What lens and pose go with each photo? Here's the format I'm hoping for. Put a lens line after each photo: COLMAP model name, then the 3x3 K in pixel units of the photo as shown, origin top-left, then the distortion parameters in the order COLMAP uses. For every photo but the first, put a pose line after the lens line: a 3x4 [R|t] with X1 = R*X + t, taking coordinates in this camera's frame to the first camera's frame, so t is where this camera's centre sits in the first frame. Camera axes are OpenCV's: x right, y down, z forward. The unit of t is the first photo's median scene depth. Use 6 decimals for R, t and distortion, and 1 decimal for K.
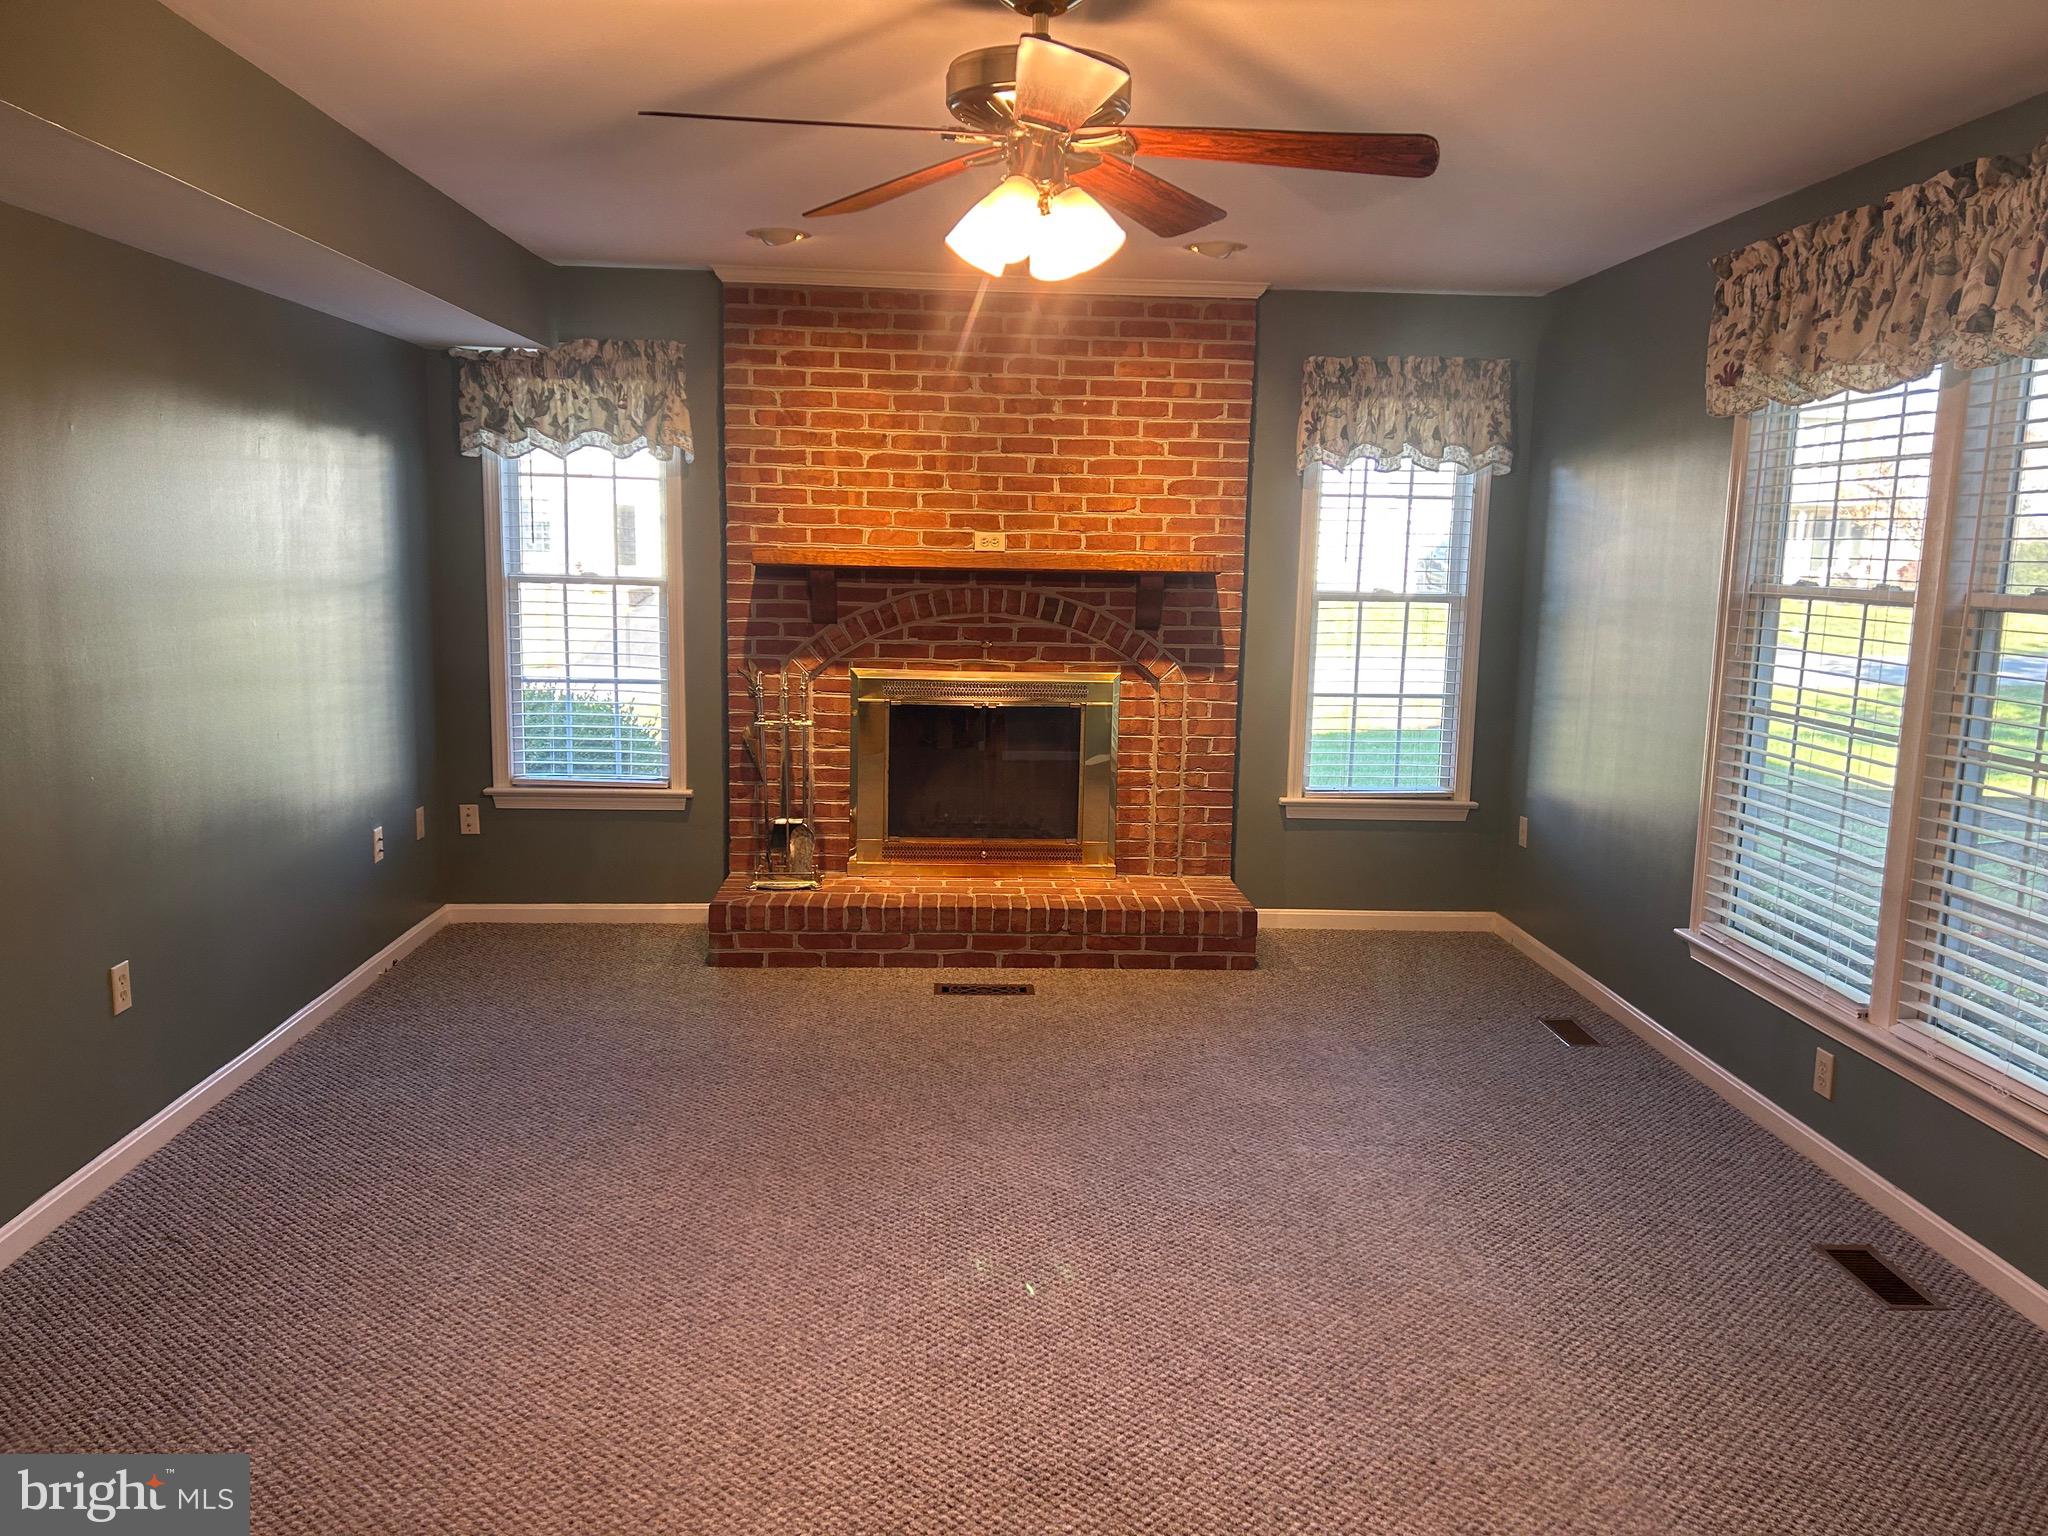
lens RADIAL K [[1539.4, 0, 1023.7], [0, 1539.4, 779.1], [0, 0, 1]] dist [0.060901, -0.066947]
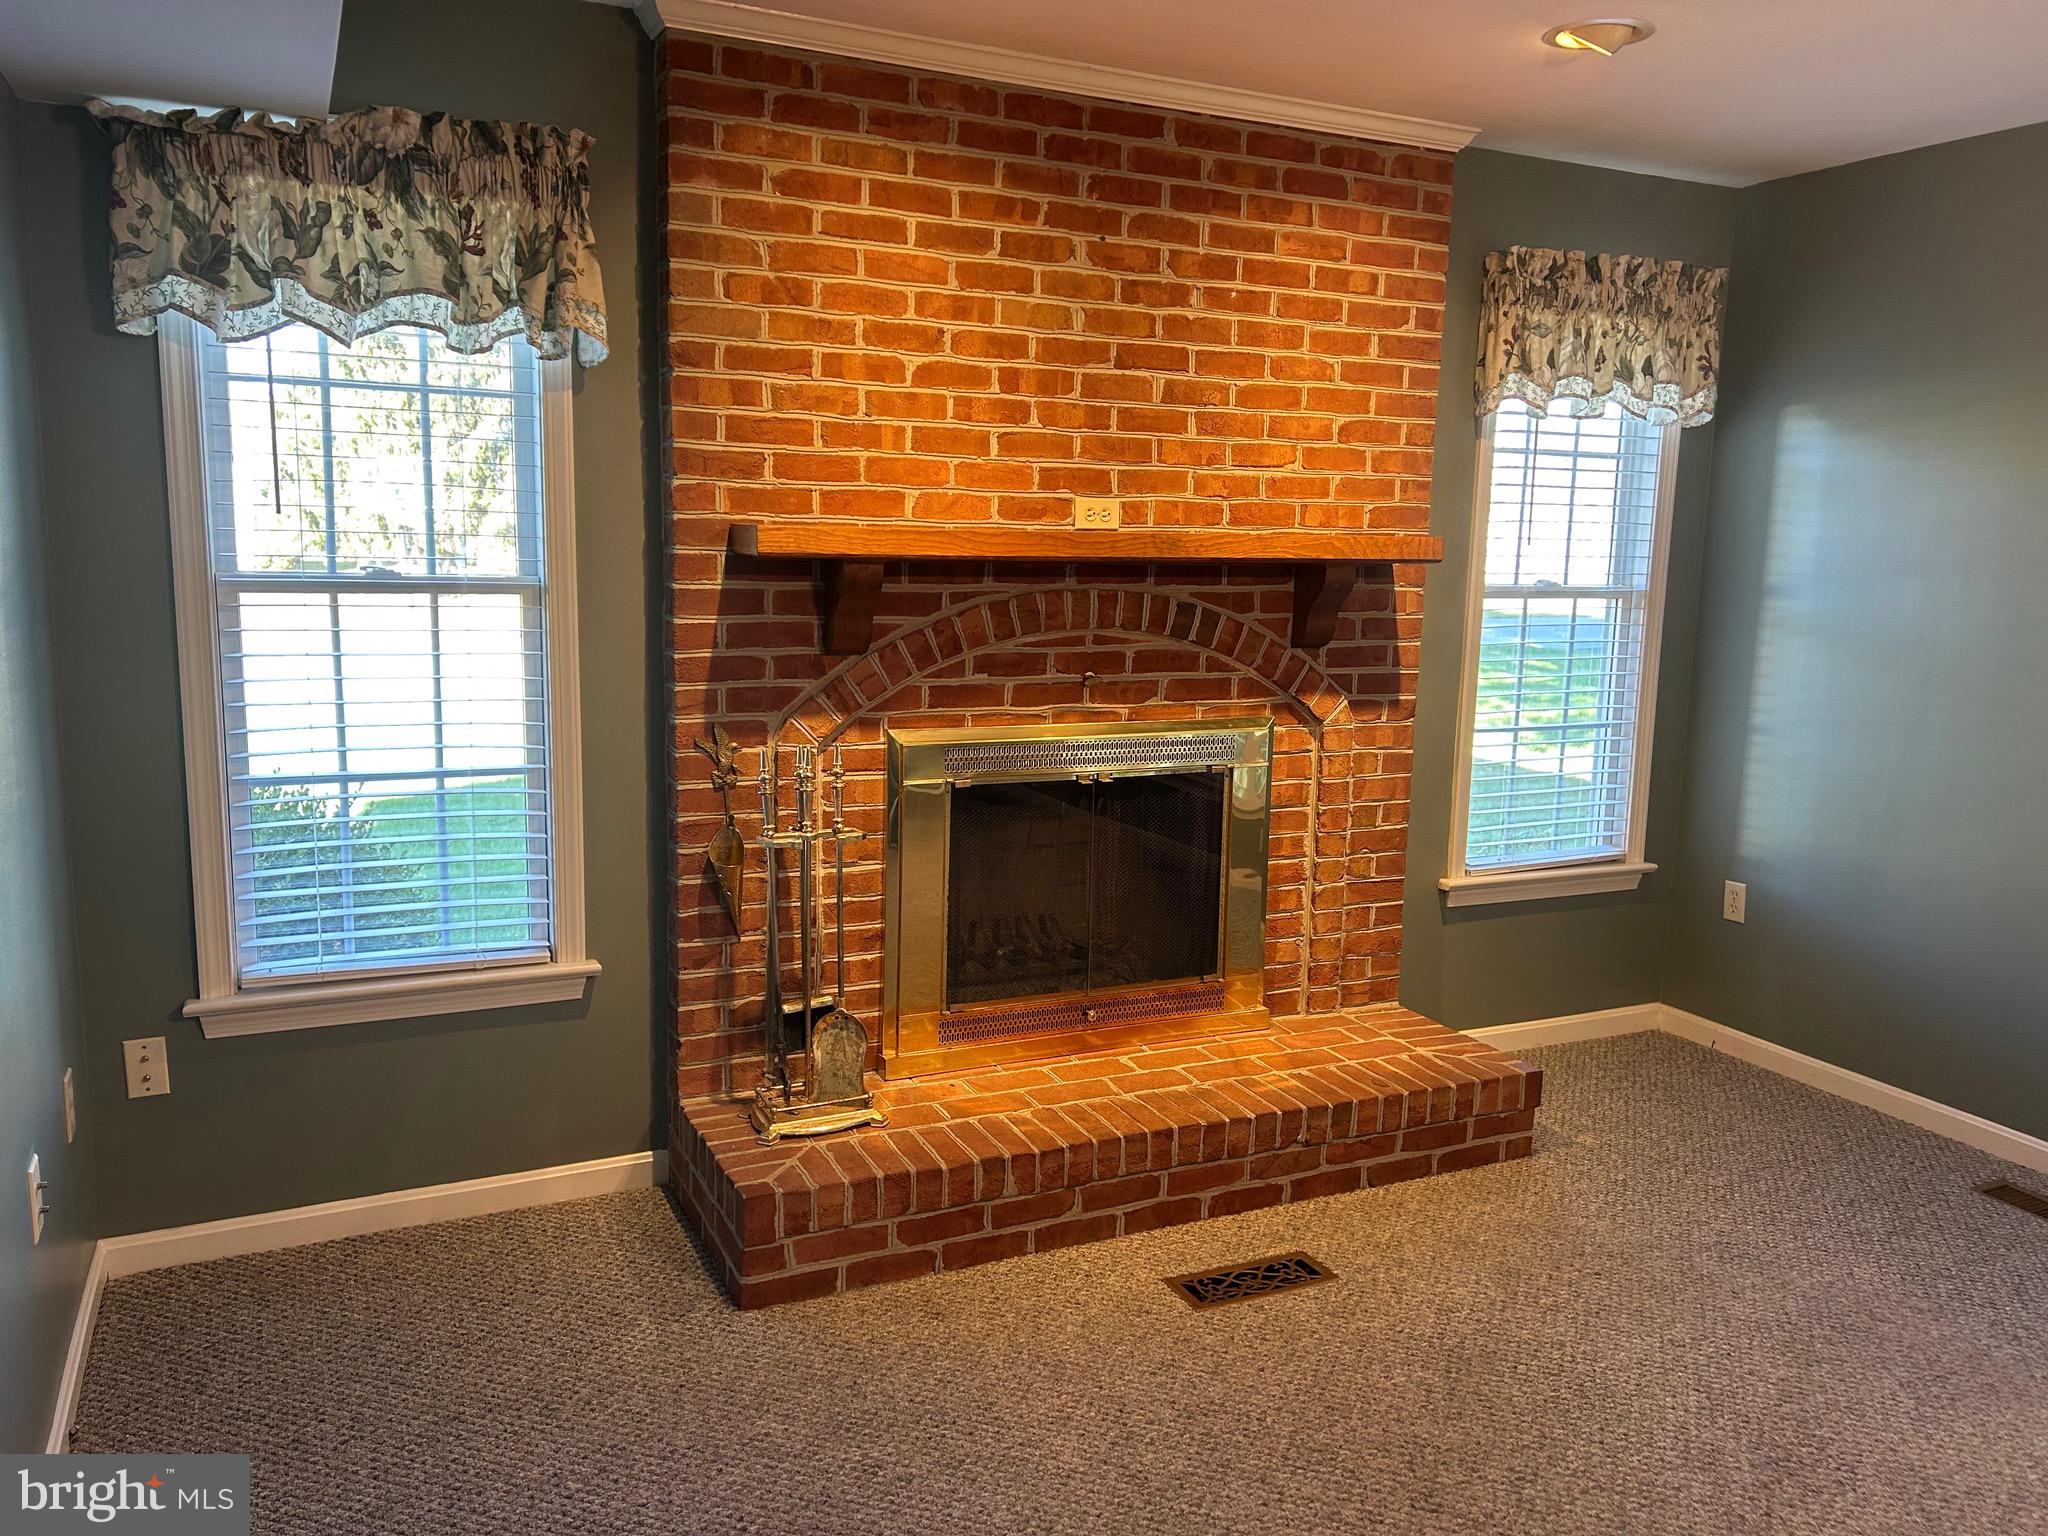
lens RADIAL K [[1539.4, 0, 1018.0], [0, 1539.4, 760.7], [0, 0, 1]] dist [0.060901, -0.066947]
pose [[0.926320, -0.055696, 0.372598, -0.286970], [0.054419, 0.998421, 0.013954, -0.066075], [-0.372786, 0.007350, 0.927888, 0.442833]]
